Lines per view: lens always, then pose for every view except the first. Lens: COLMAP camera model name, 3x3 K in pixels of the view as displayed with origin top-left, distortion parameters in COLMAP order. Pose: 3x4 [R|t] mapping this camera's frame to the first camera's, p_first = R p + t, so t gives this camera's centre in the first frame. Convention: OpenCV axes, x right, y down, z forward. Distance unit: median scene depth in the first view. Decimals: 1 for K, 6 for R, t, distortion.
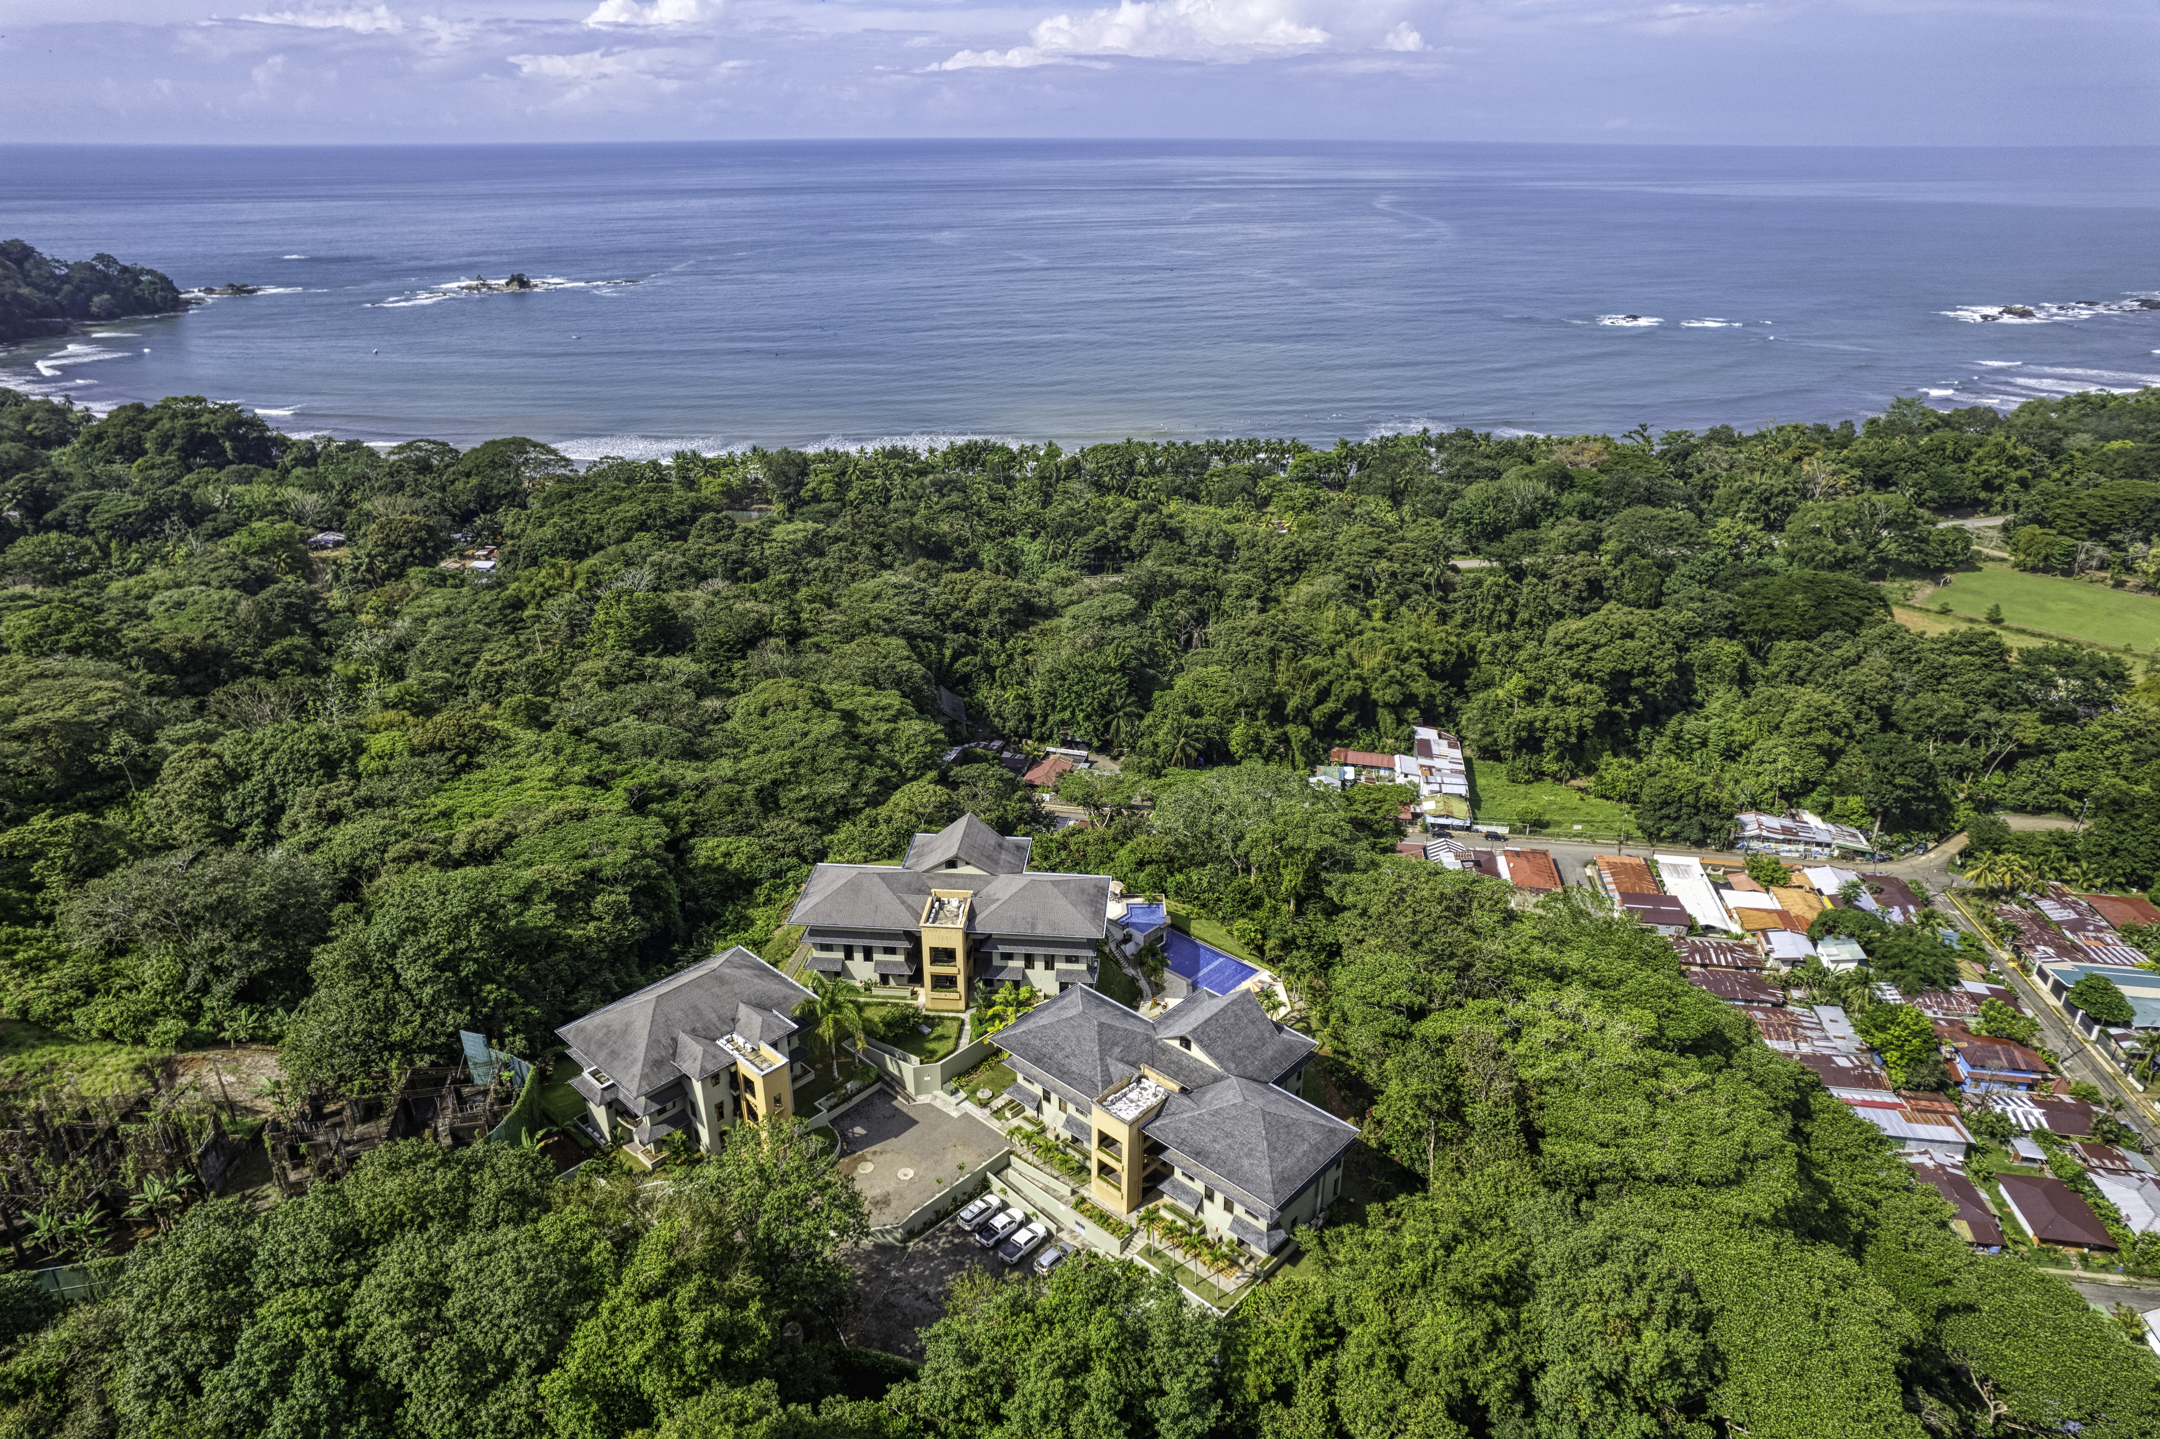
lens RADIAL K [[1378.6, 0, 1076.4], [0, 1378.6, 732.7], [0, 0, 1]] dist [-0.072348, 0.063737]
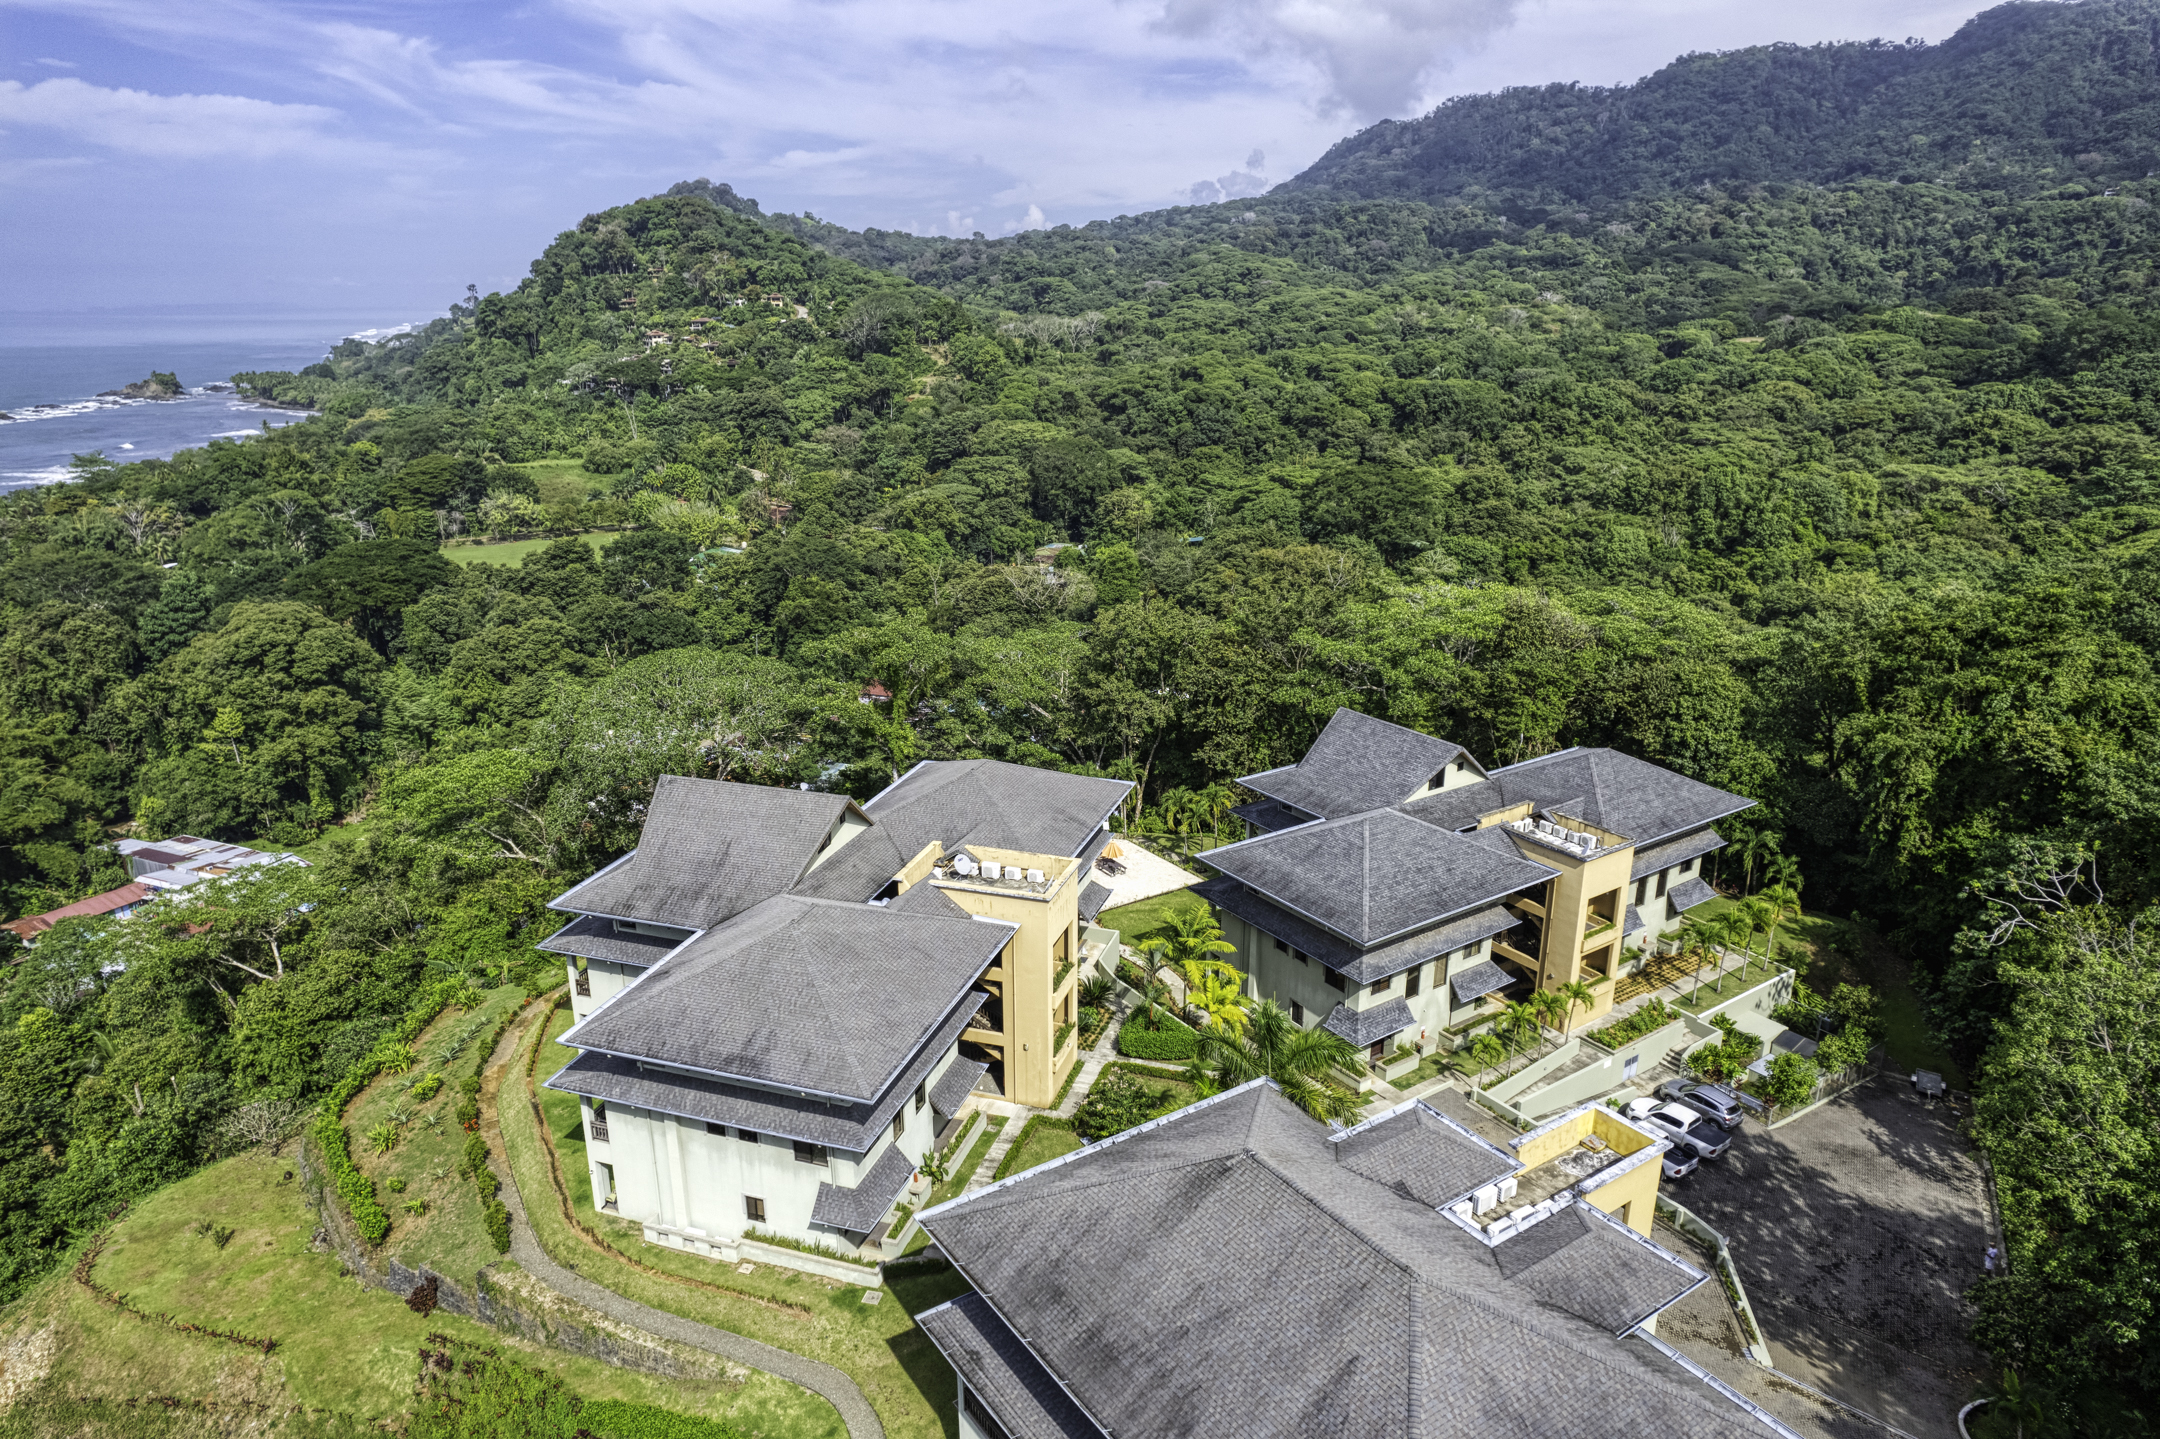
lens RADIAL K [[1378.6, 0, 1076.4], [0, 1378.6, 732.7], [0, 0, 1]] dist [-0.072348, 0.063737]
pose [[0.229960, -0.300203, 0.925741, -0.222826], [0.397378, 0.897288, 0.192265, 0.008329], [-0.888375, 0.323656, 0.325634, 0.388371]]
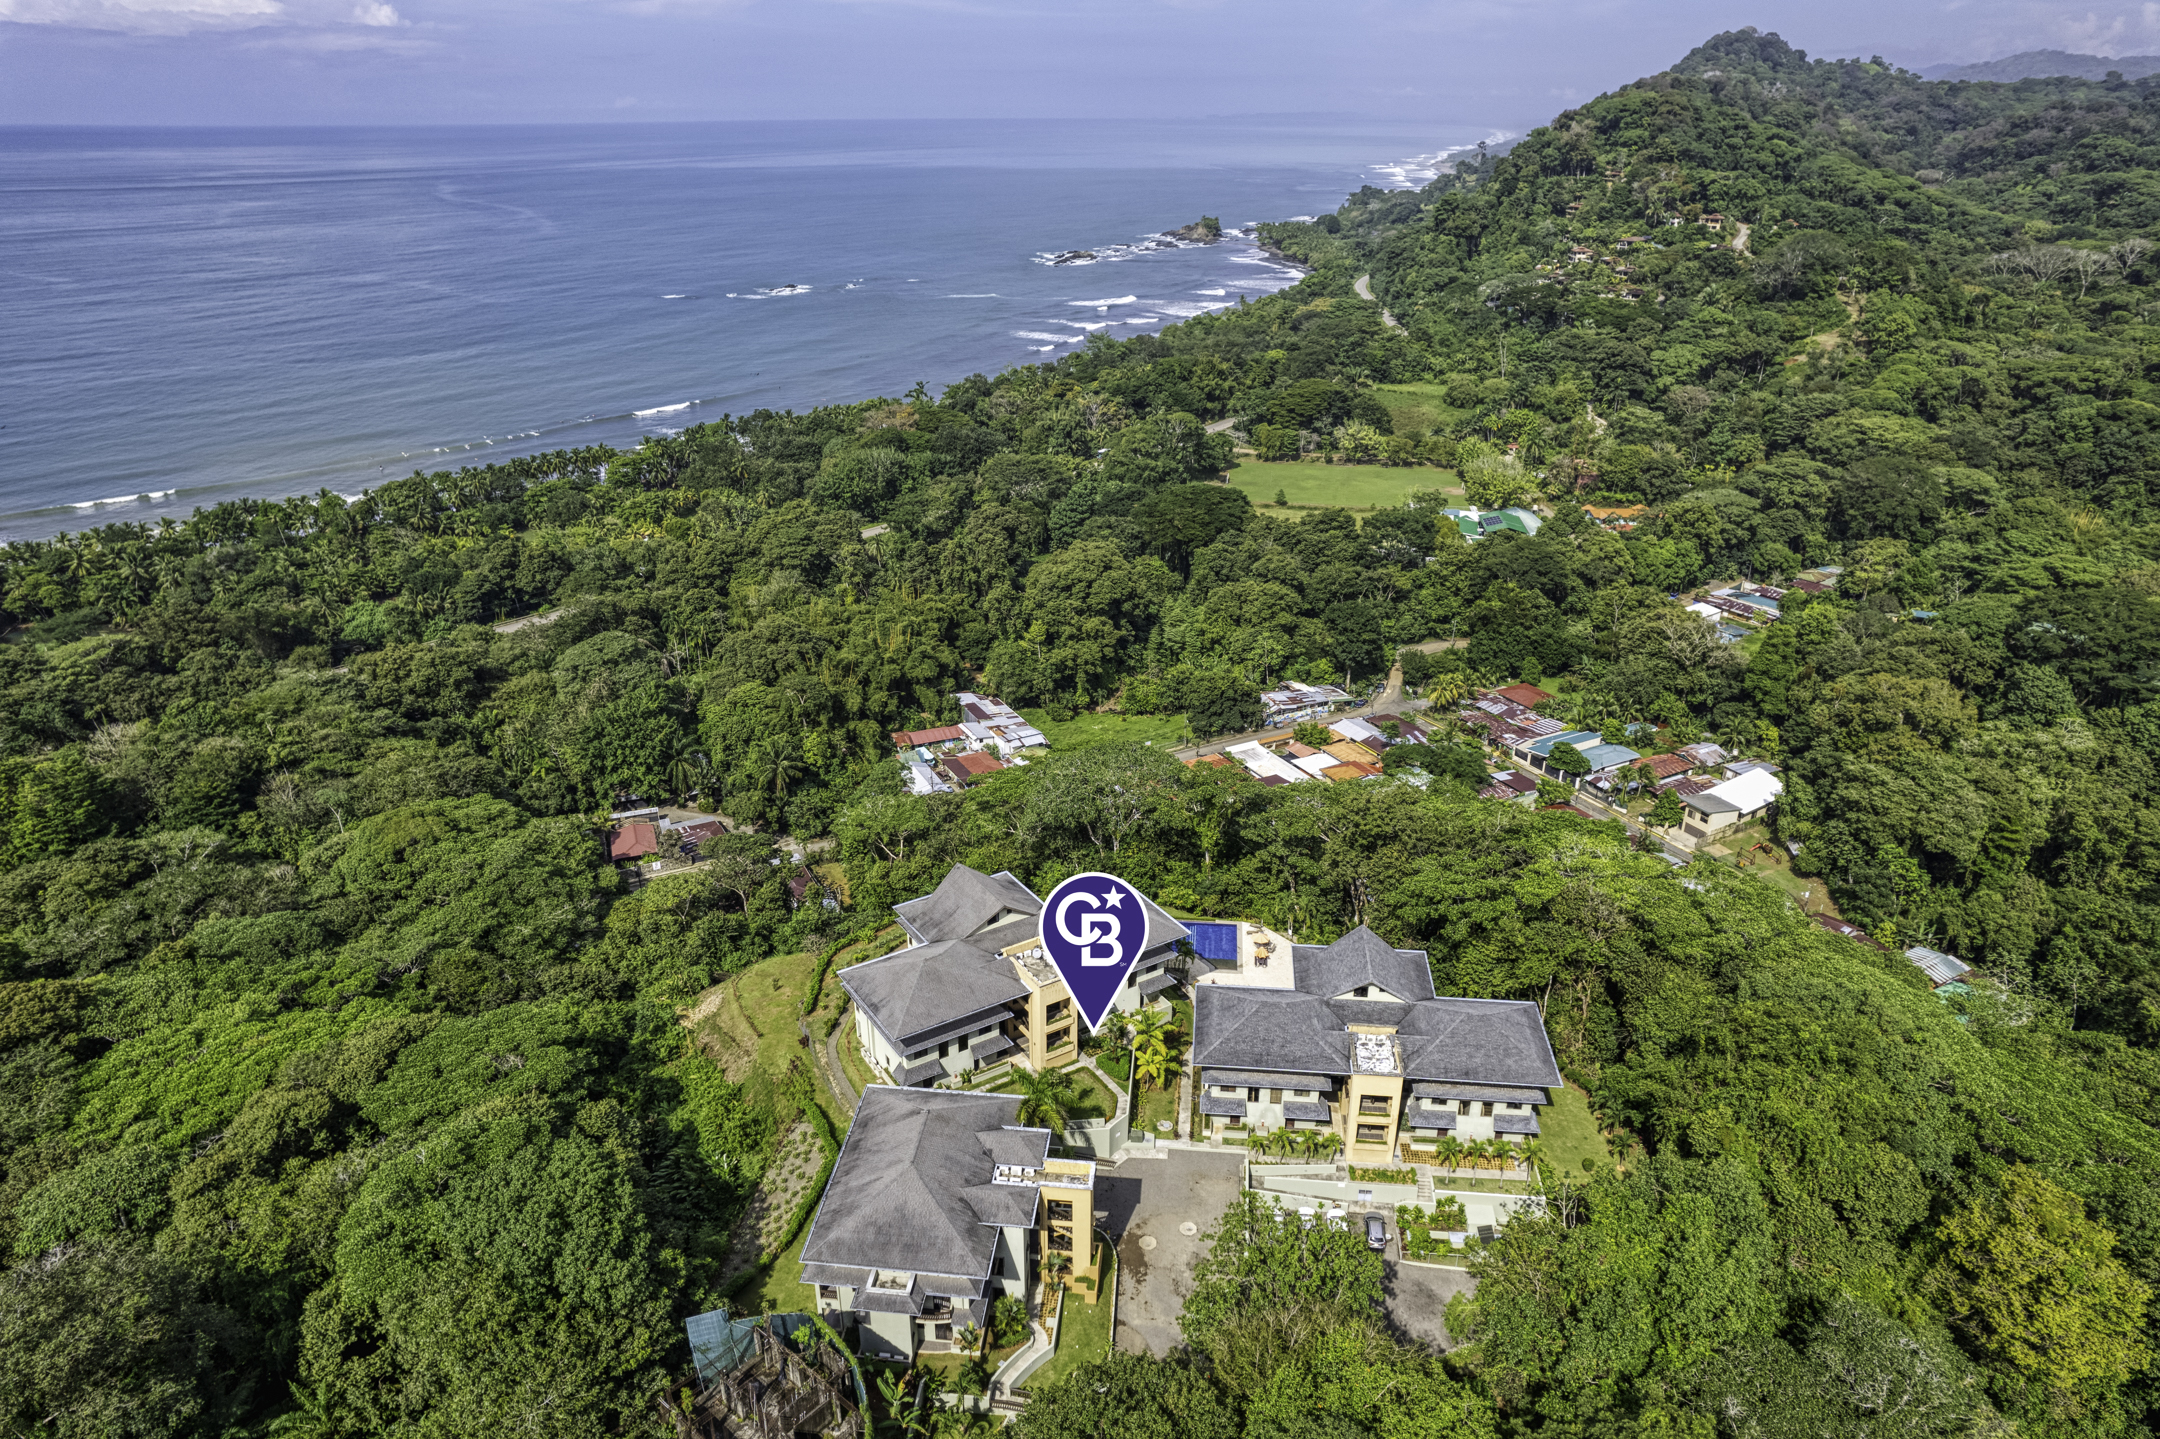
lens RADIAL K [[1378.6, 0, 1076.4], [0, 1378.6, 732.7], [0, 0, 1]] dist [-0.072348, 0.063737]
pose [[0.801106, -0.251112, 0.543297, -0.254032], [0.244179, 0.965875, 0.086380, -0.044714], [-0.546448, 0.063462, 0.835085, 0.096927]]
